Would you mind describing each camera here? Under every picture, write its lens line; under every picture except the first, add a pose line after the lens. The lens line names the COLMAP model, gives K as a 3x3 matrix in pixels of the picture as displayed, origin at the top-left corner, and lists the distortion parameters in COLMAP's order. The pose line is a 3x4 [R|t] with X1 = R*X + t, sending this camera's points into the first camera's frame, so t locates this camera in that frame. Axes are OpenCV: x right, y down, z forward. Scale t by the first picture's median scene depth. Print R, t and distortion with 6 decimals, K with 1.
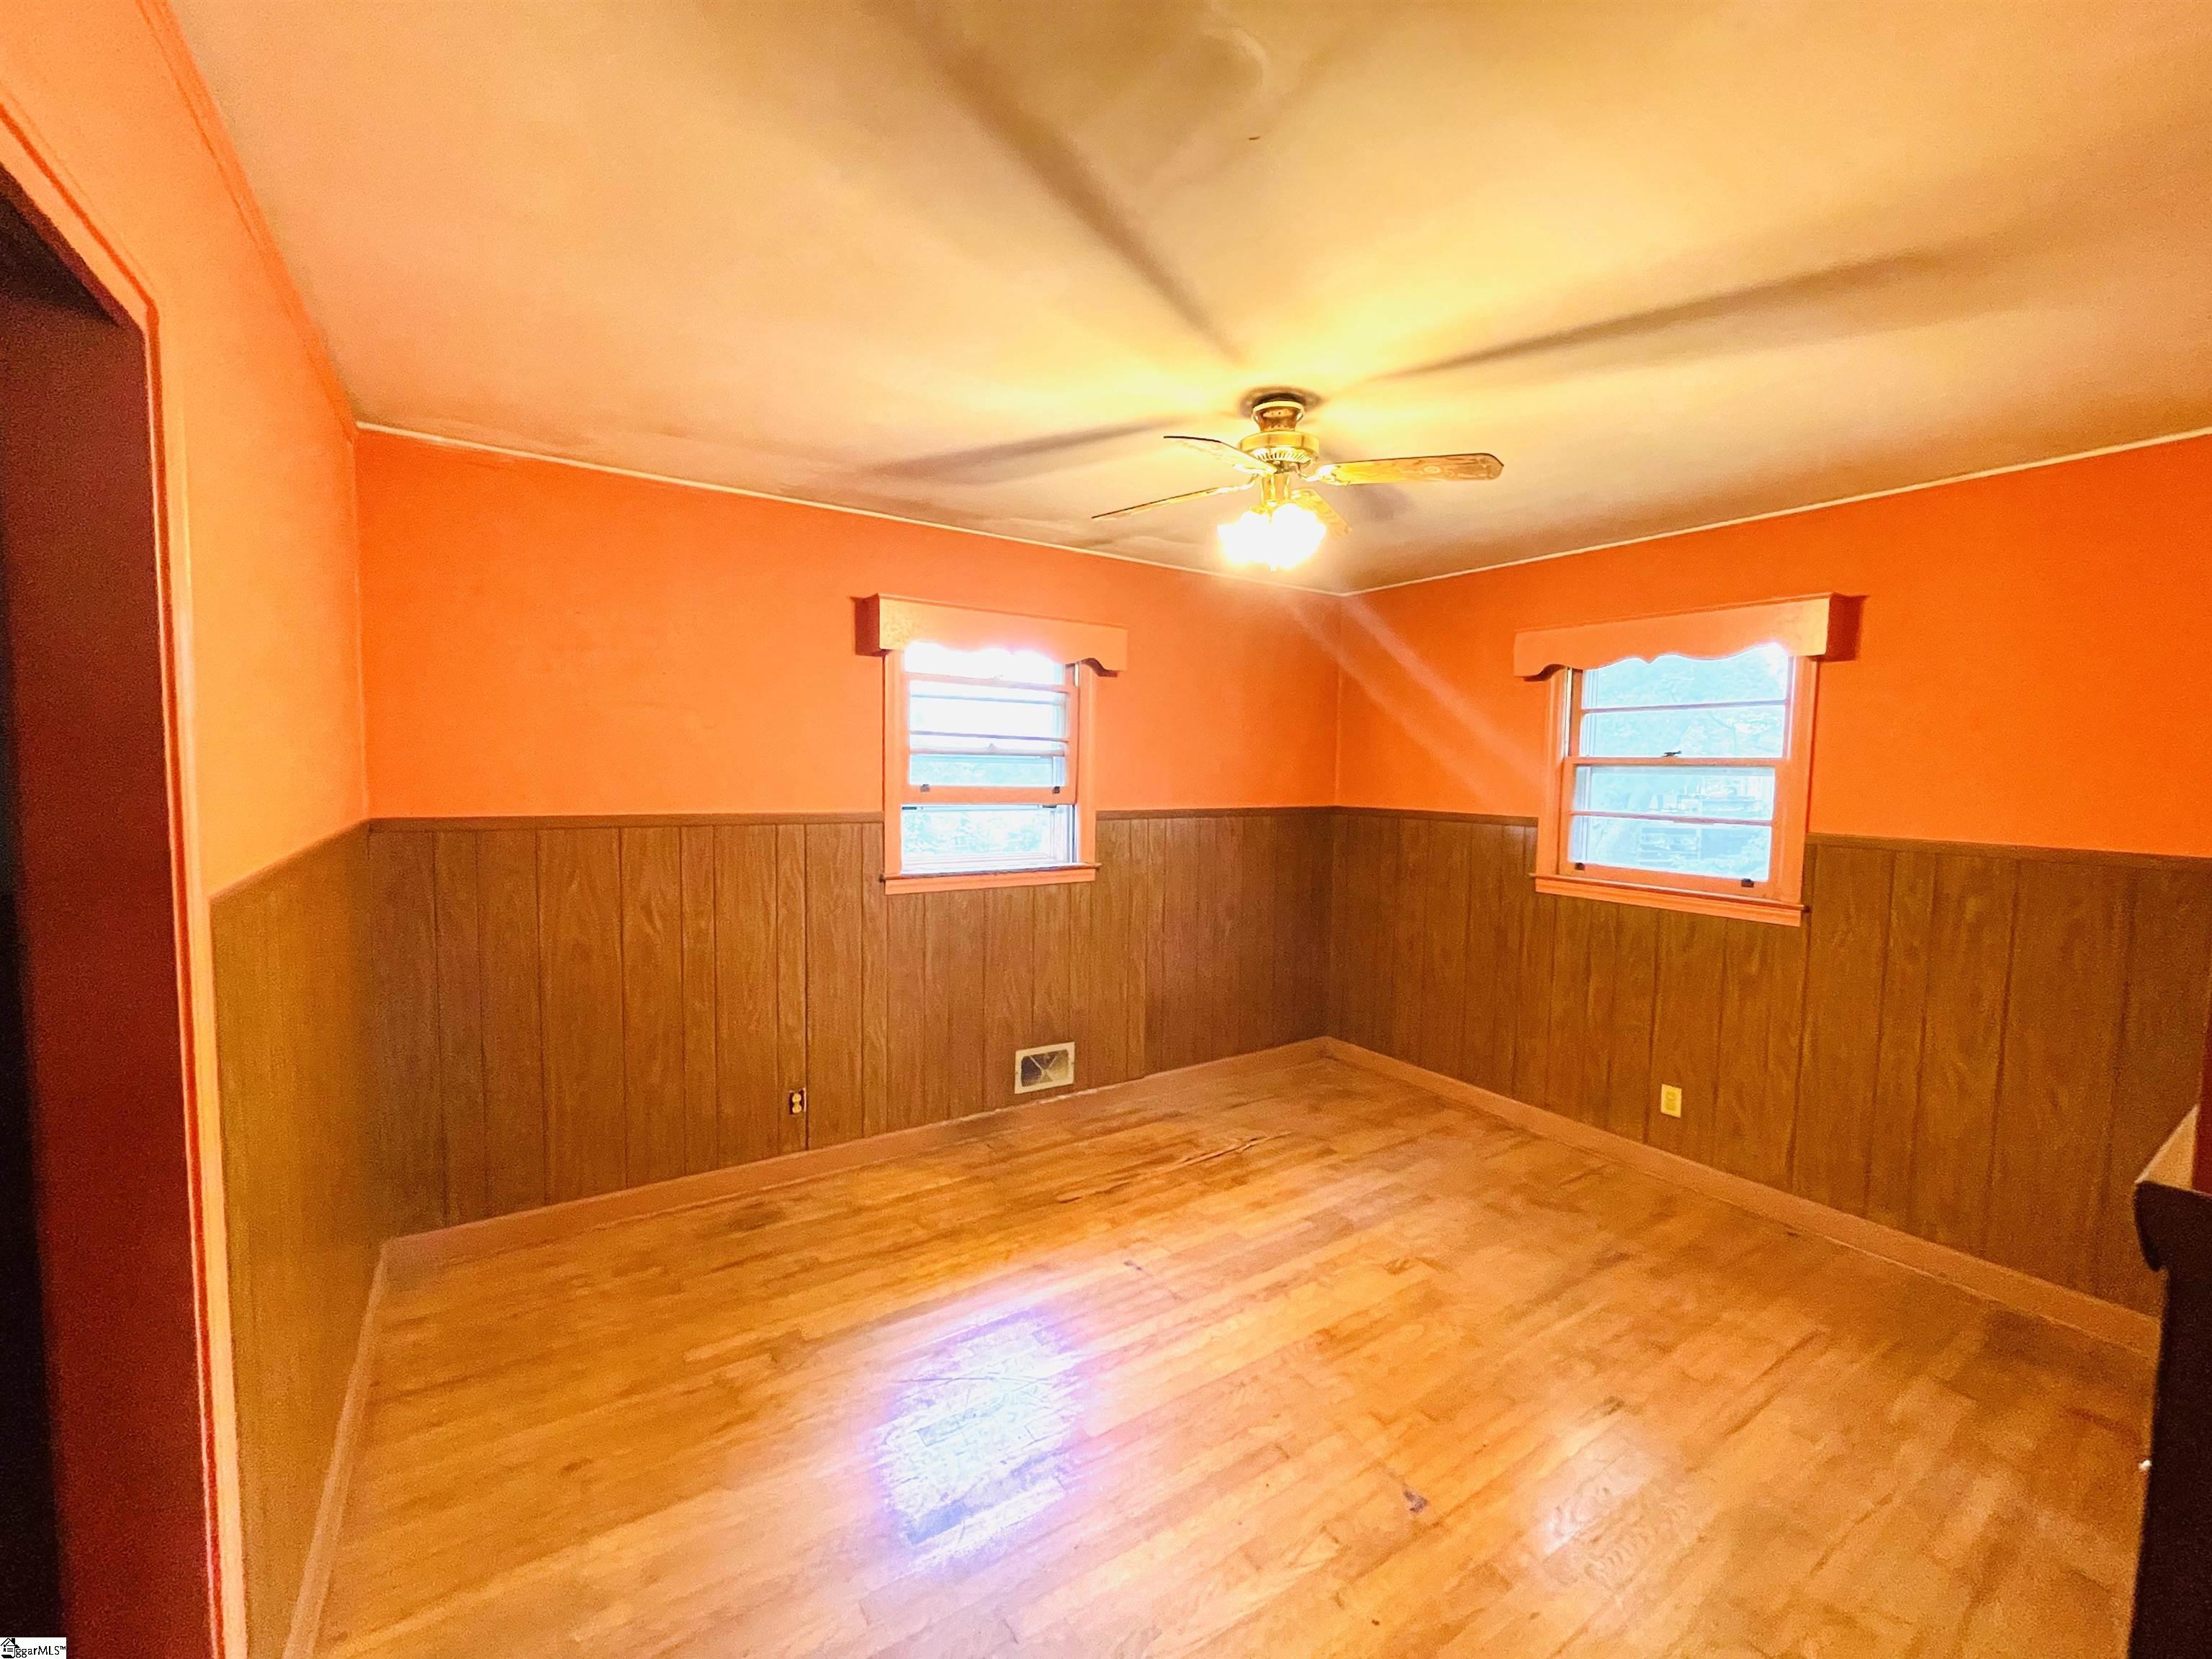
lens RADIAL K [[898.6, 0, 1106.0], [0, 898.6, 829.5], [0, 0, 1]] dist [0.000746, -0.000112]
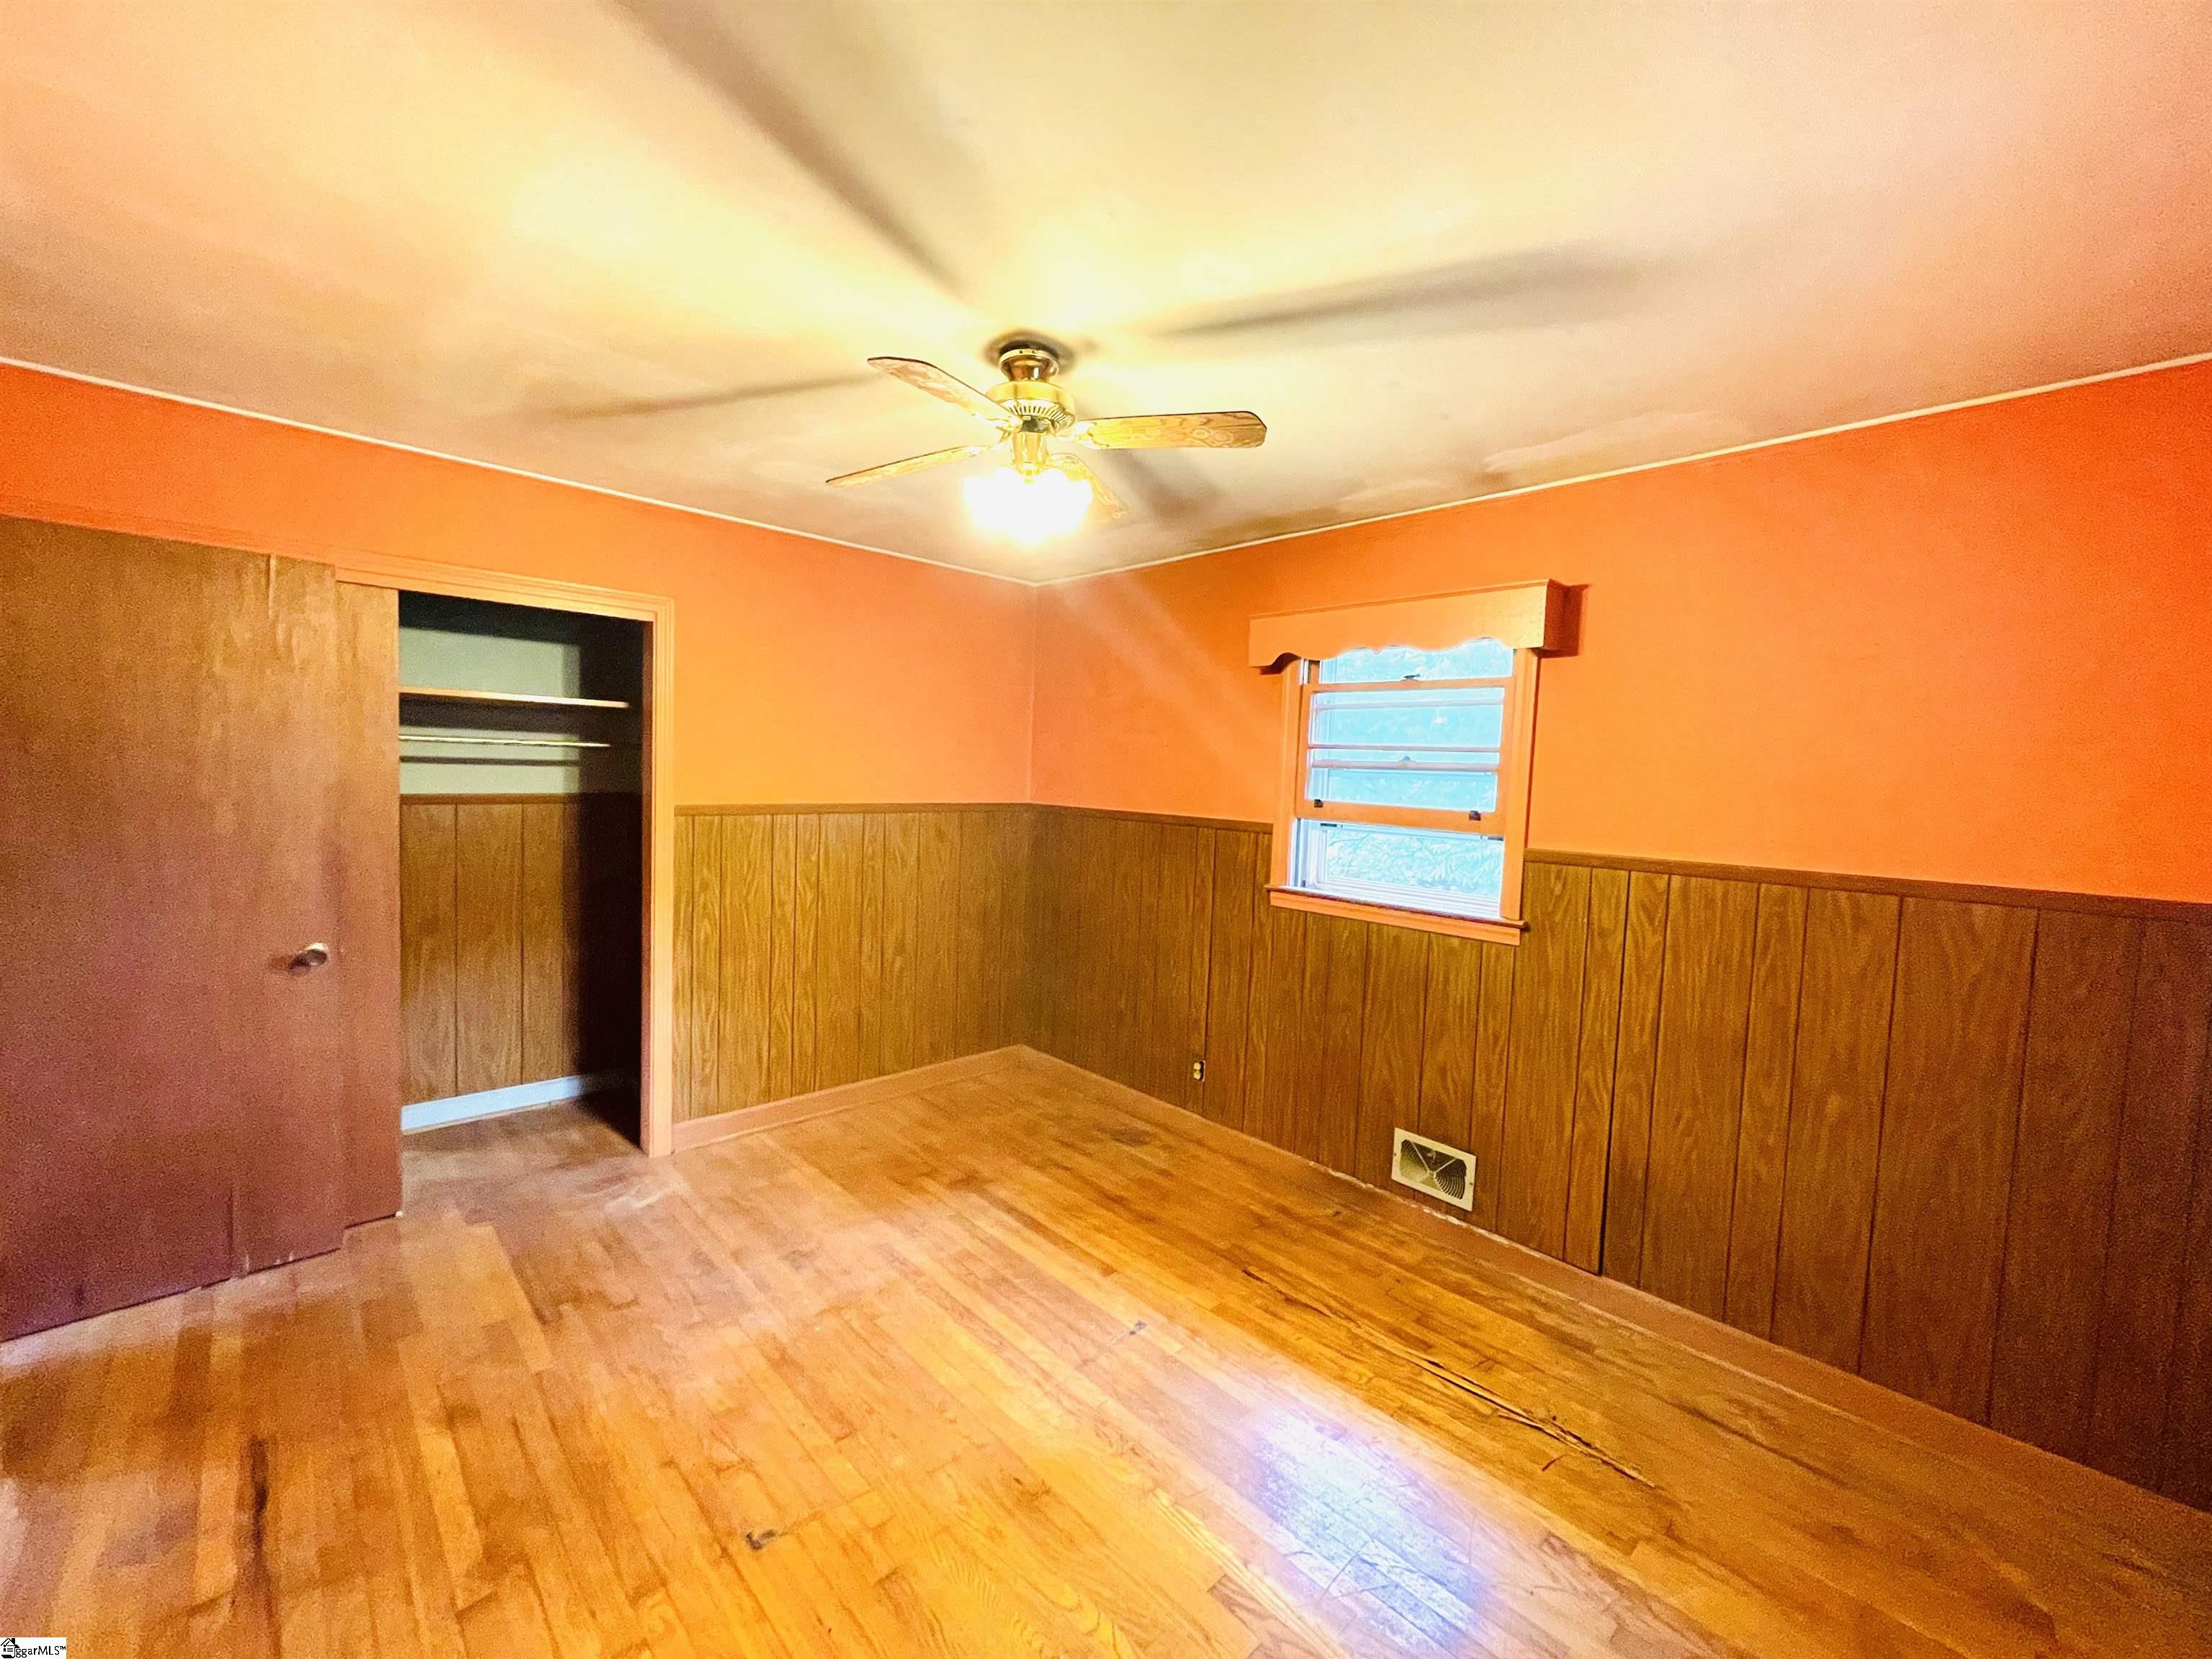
lens RADIAL K [[898.6, 0, 1106.0], [0, 898.6, 829.5], [0, 0, 1]] dist [0.000746, -0.000112]
pose [[0.170266, 0.054503, -0.983890, 0.762766], [-0.102546, 0.994028, 0.037319, -0.033797], [0.980048, 0.094540, 0.174838, 0.665707]]
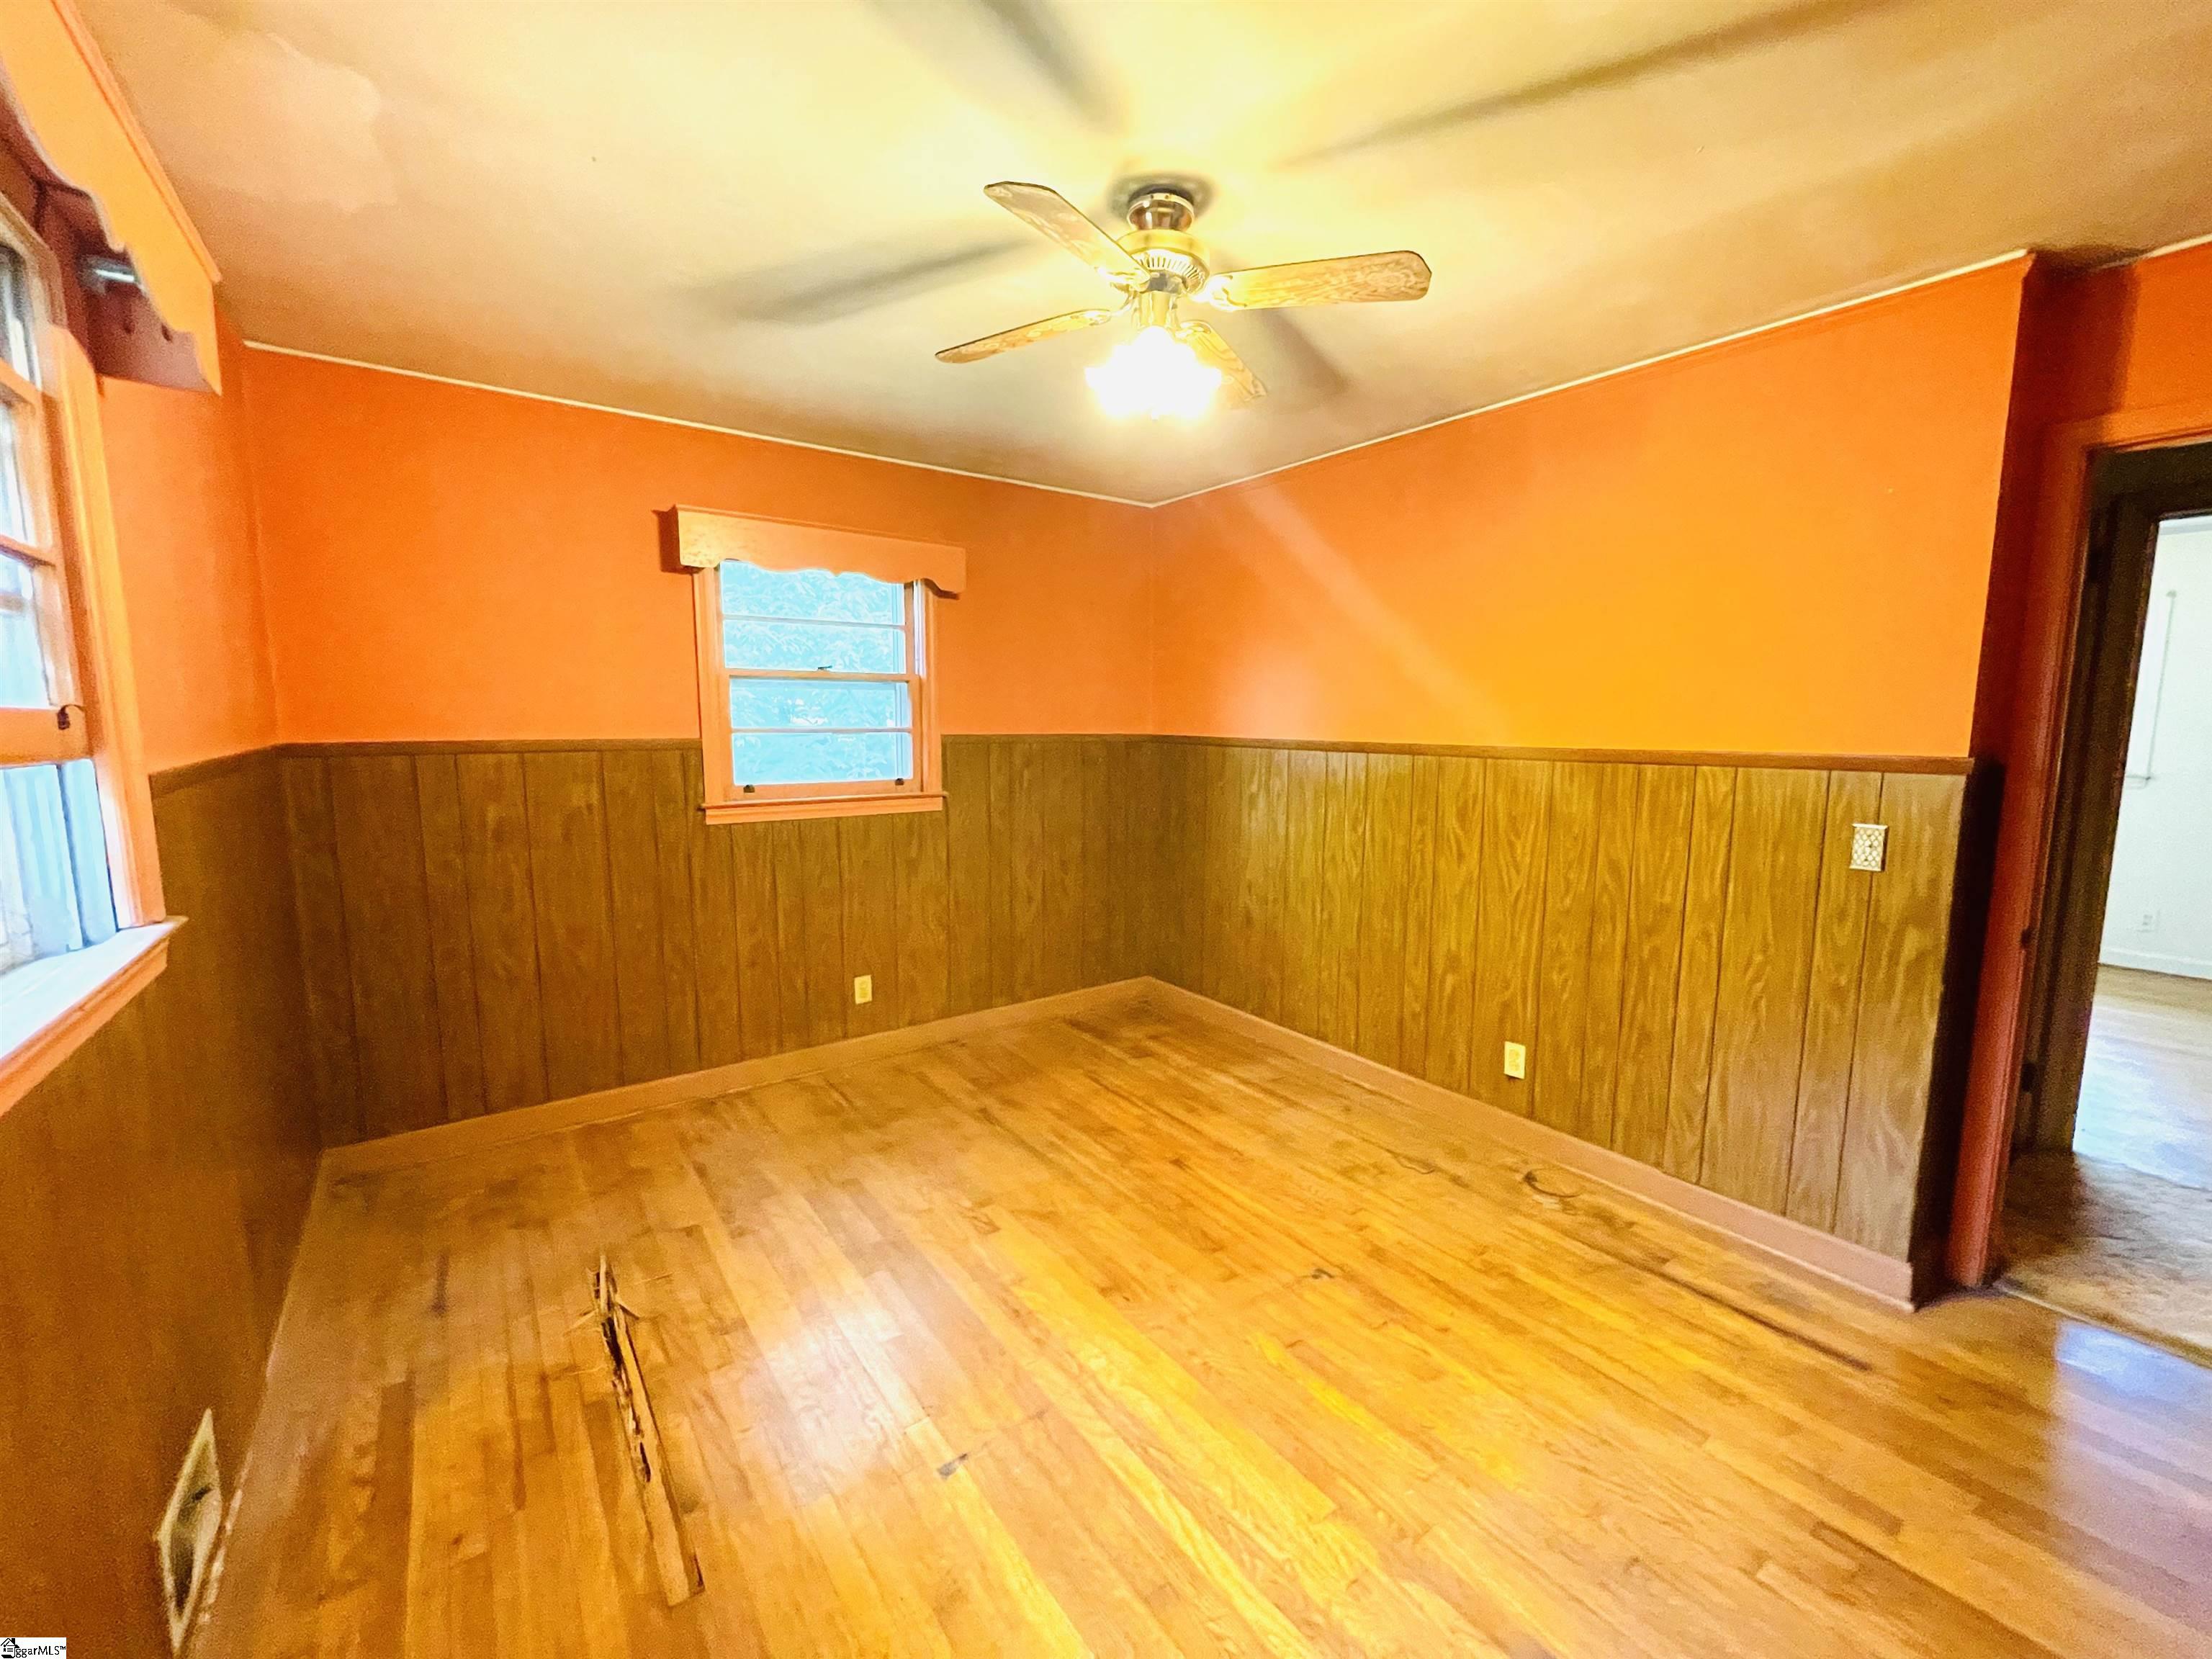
lens RADIAL K [[894.1, 0, 1106.0], [0, 894.1, 829.5], [0, 0, 1]] dist [-0.001958, -0.000253]
pose [[-0.043025, -0.141352, 0.989024, -0.457601], [0.063189, 0.987574, 0.143894, -0.030371], [-0.997074, 0.068686, -0.033558, 0.768644]]
